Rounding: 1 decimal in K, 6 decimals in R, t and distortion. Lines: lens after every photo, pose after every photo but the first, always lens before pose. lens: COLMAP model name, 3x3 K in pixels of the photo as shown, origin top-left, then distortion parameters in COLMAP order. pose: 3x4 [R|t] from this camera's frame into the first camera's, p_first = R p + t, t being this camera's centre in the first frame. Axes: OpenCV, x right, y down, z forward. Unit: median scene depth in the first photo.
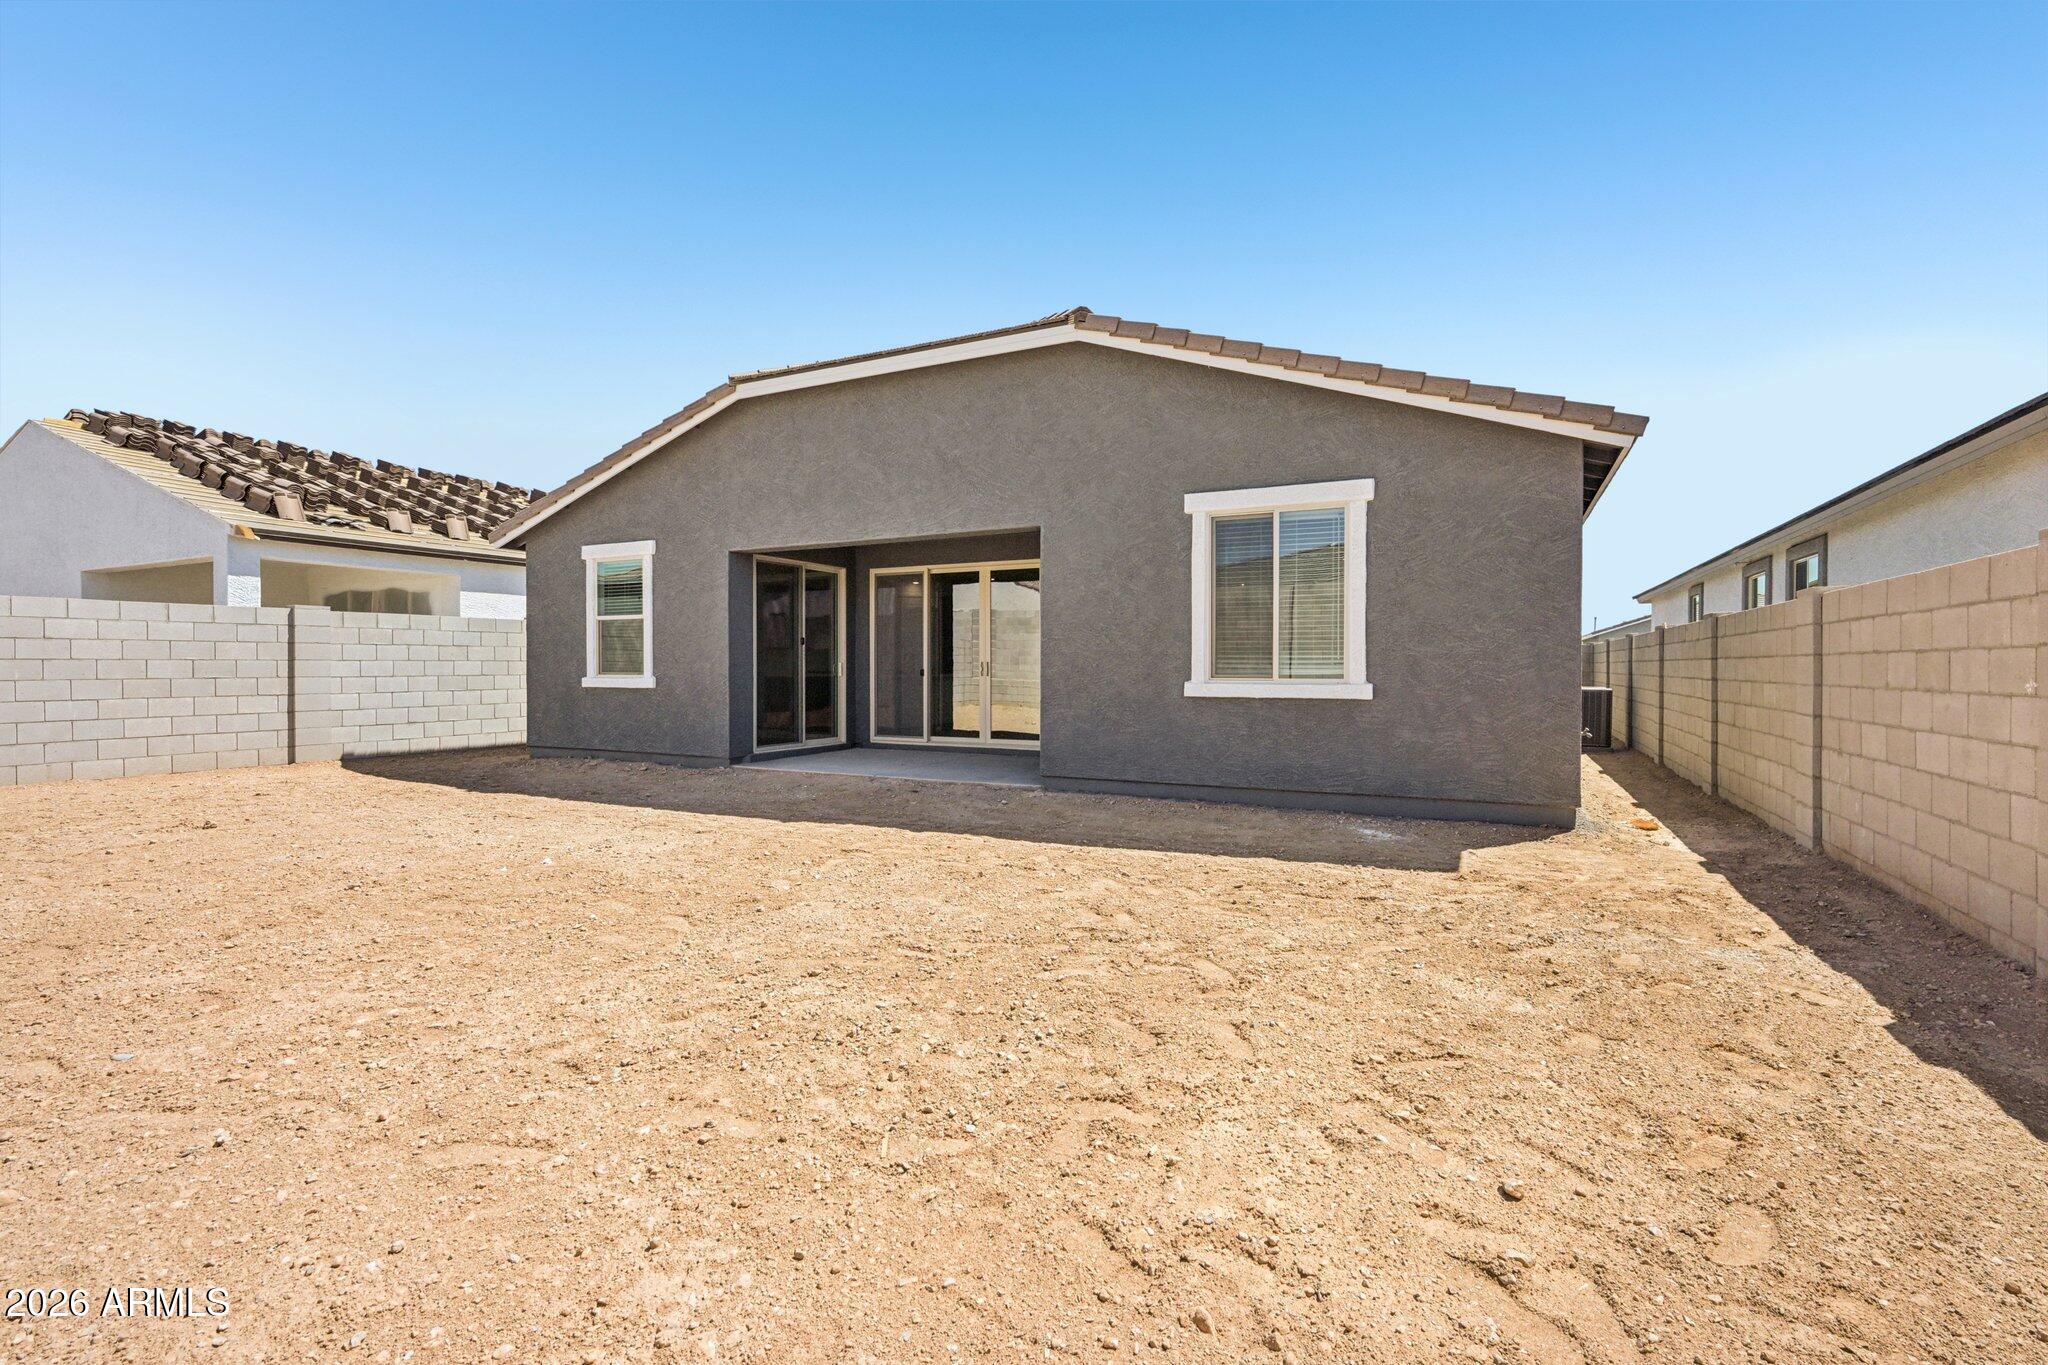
lens RADIAL K [[961.8, 0, 1024.0], [0, 961.8, 682.5], [0, 0, 1]] dist [-0.000339, -0.000003]
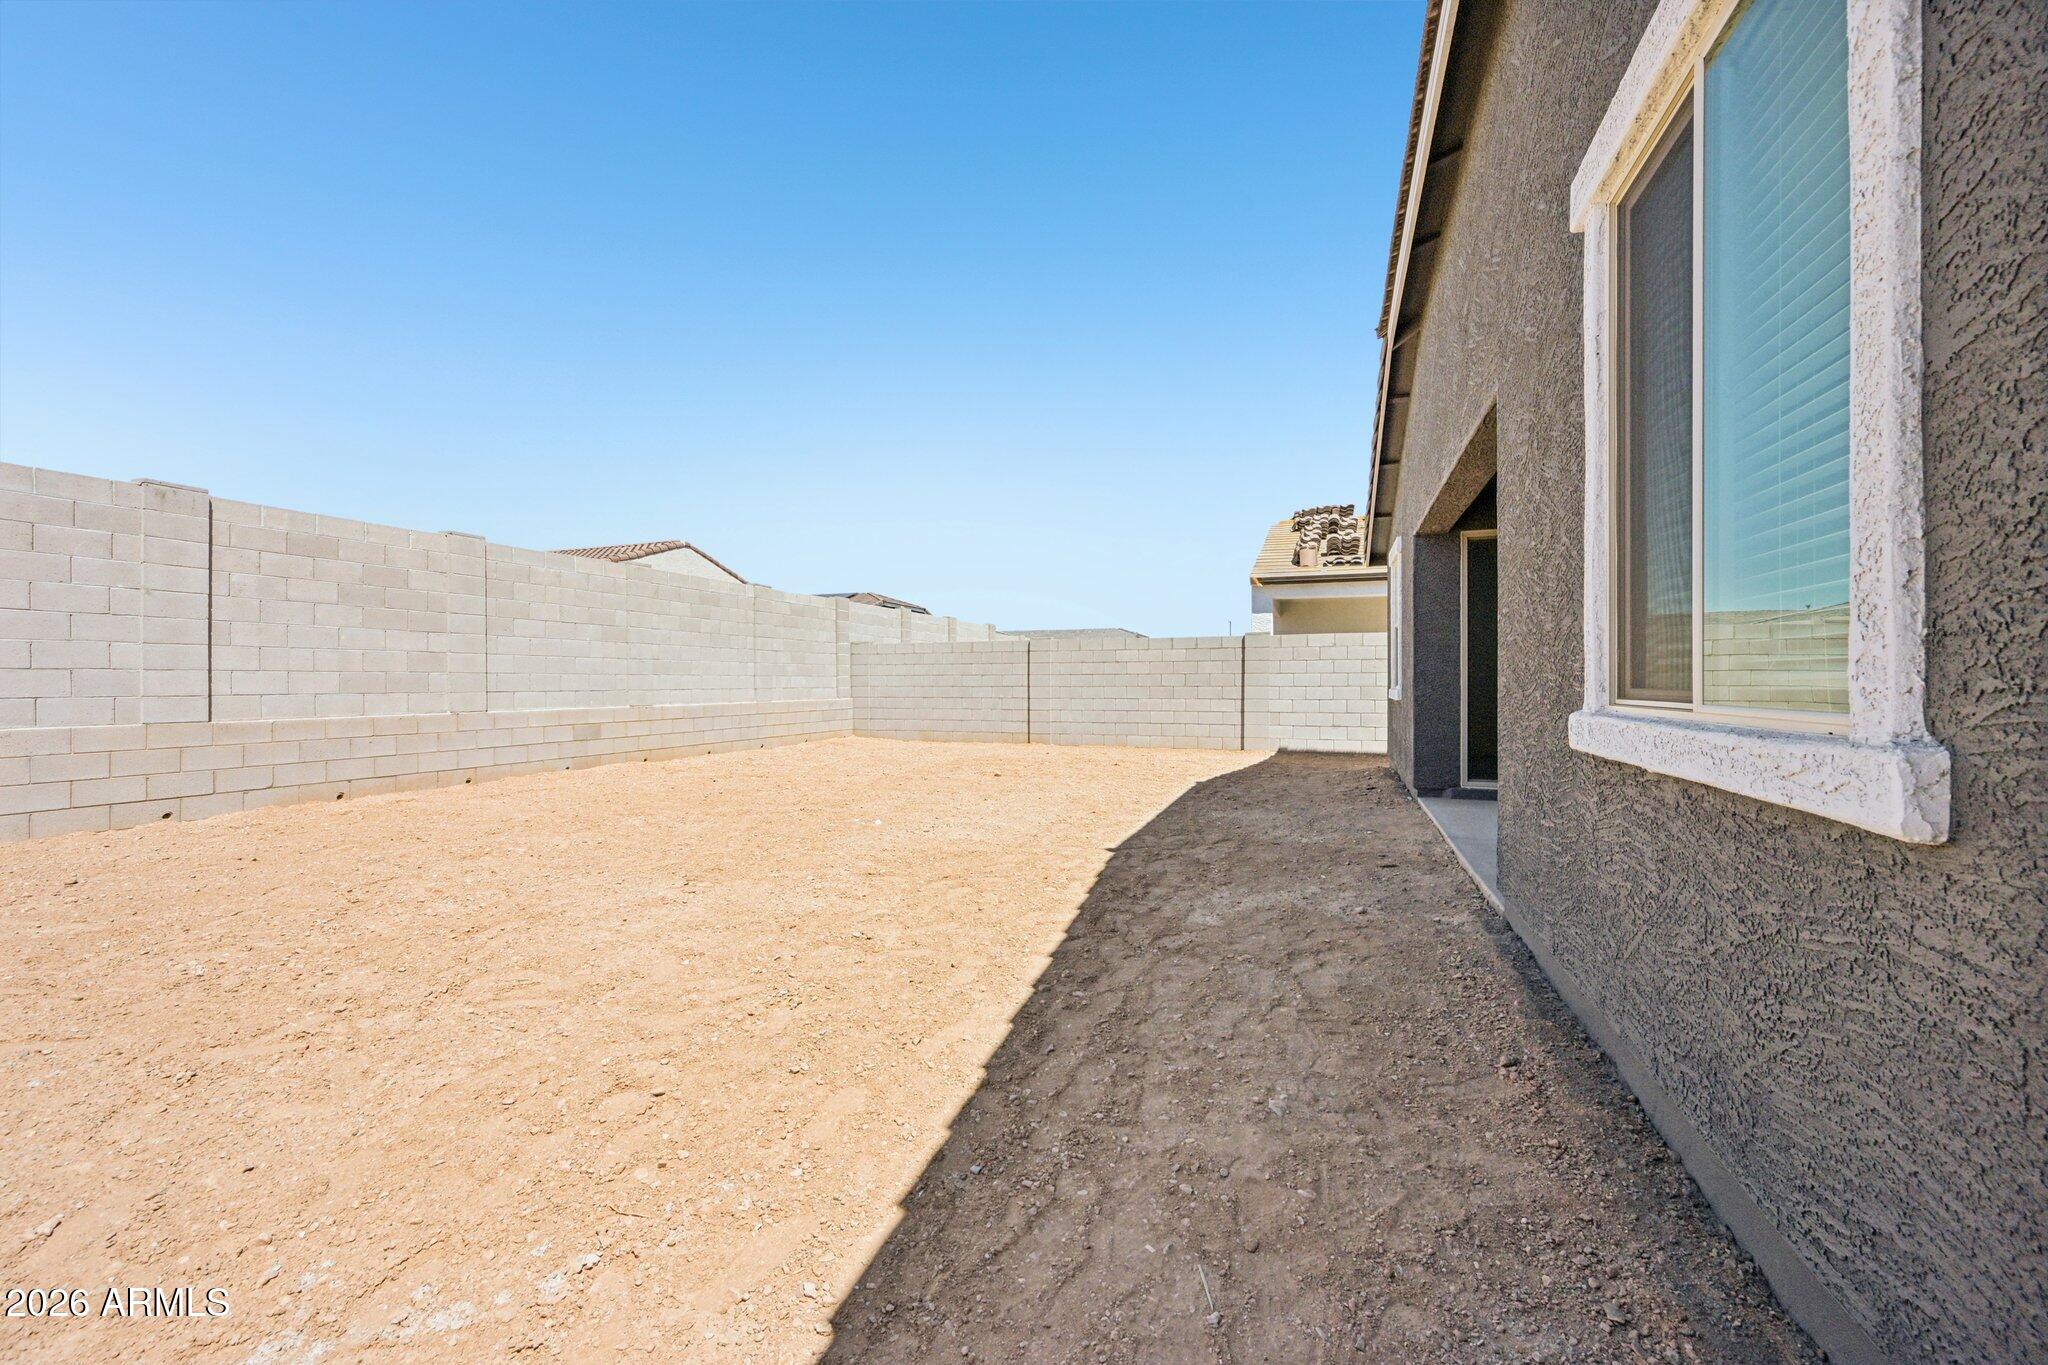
lens RADIAL K [[801.9, 0, 1024.0], [0, 801.9, 682.5], [0, 0, 1]] dist [0.009785, 0.000355]
pose [[0.132013, 0.001750, -0.991246, 0.287821], [-0.015243, 0.999884, -0.000265, -0.005169], [0.991131, 0.015145, 0.132024, 0.502007]]
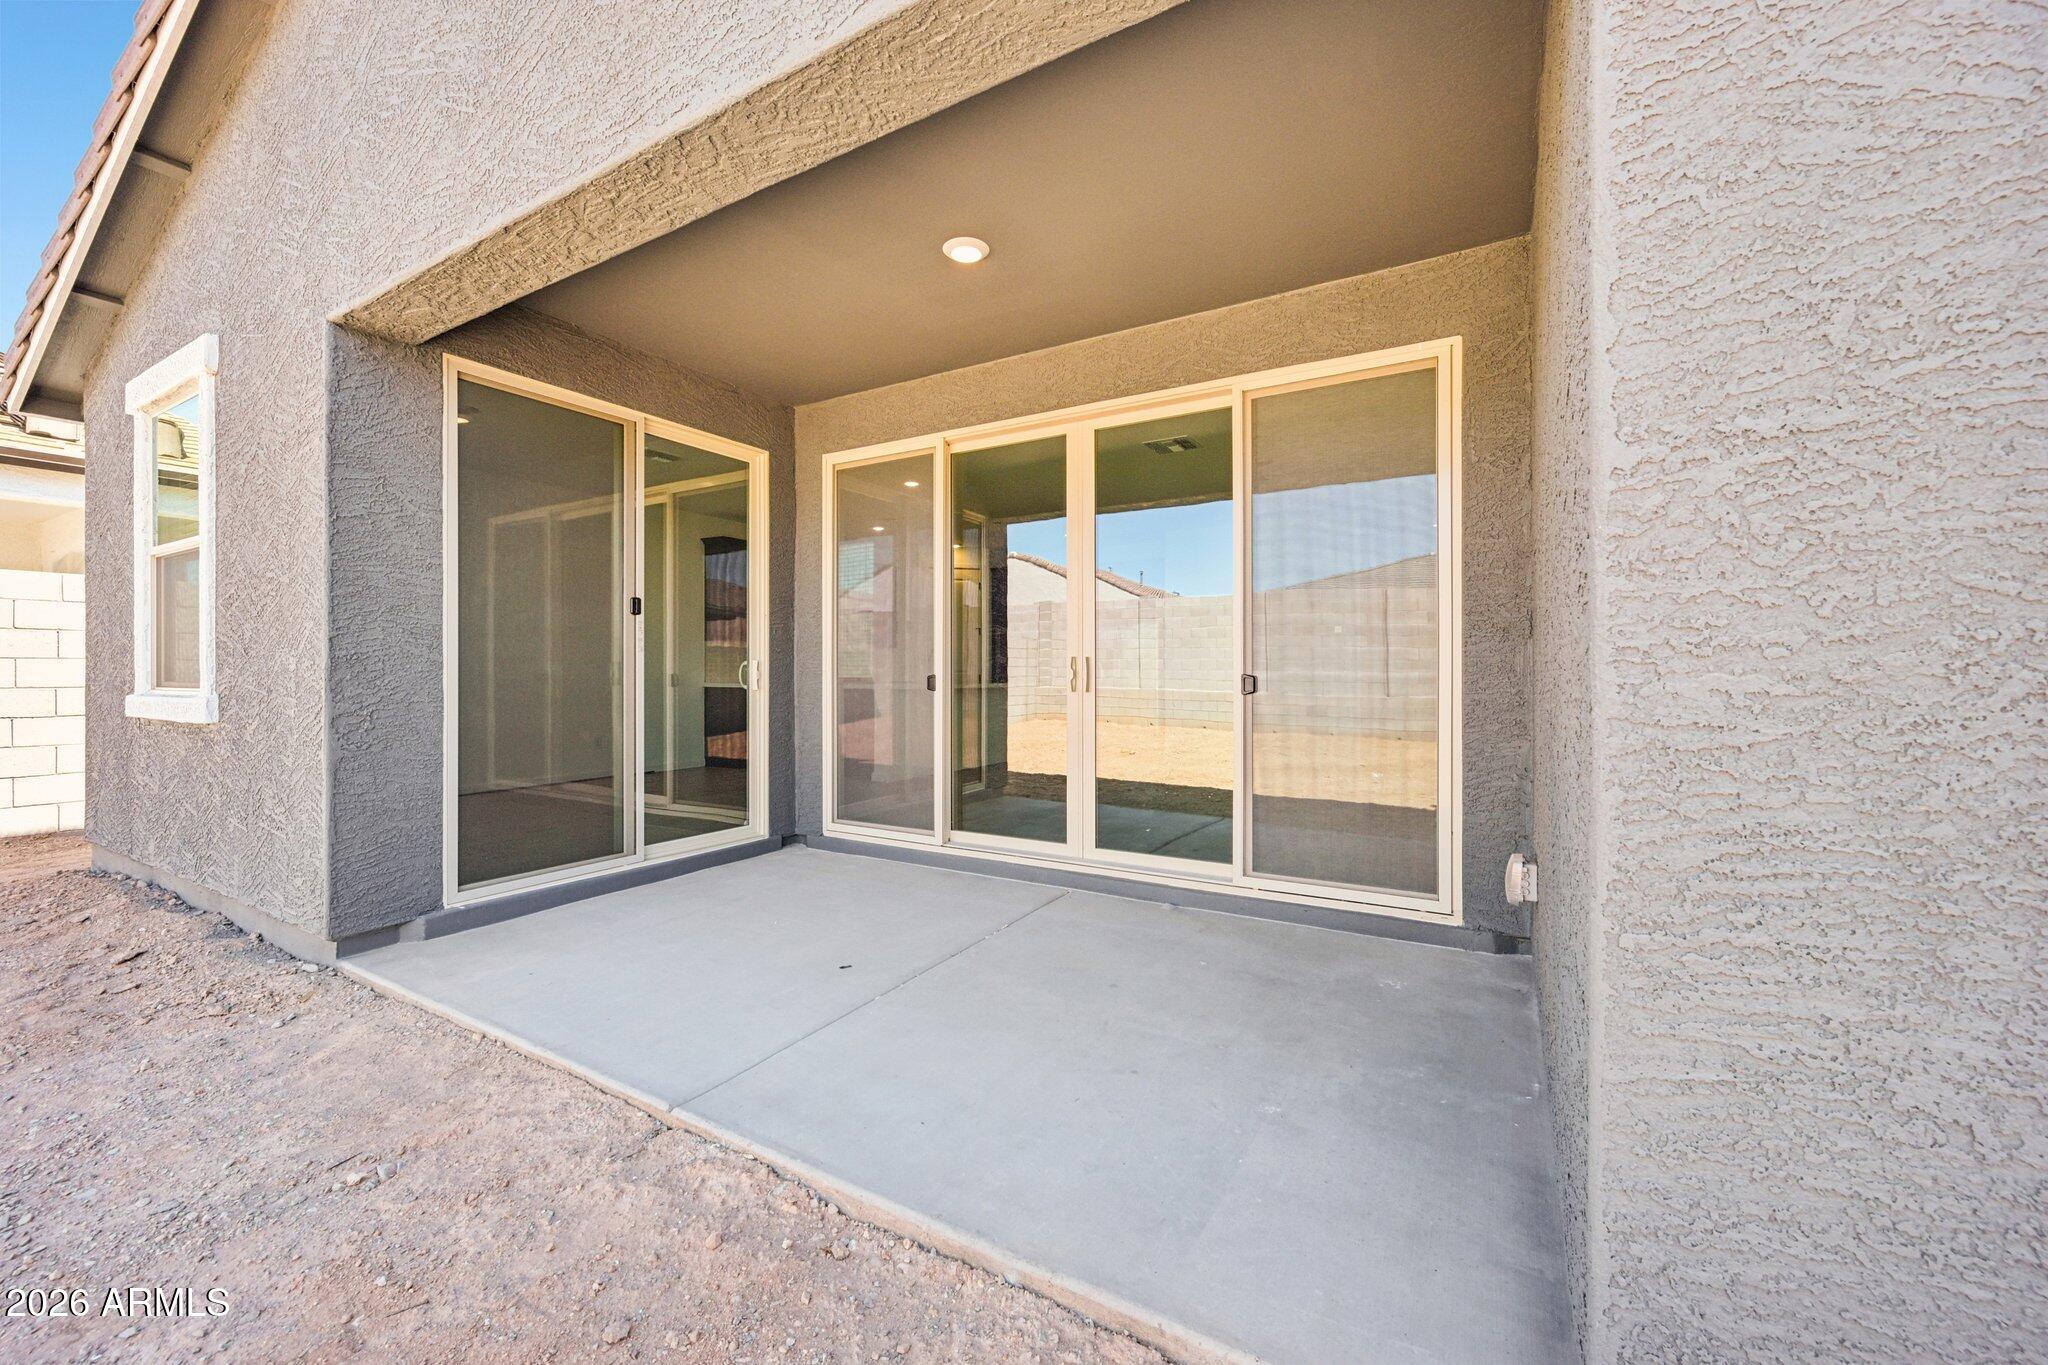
lens RADIAL K [[809.3, 0, 1019.4], [0, 809.3, 673.9], [0, 0, 1]] dist [0.008865, 0.000094]
pose [[0.997165, 0.007687, -0.074846, -0.038994], [-0.008710, 0.999873, -0.013351, -0.010505], [0.074734, 0.013965, 0.997106, 0.637331]]
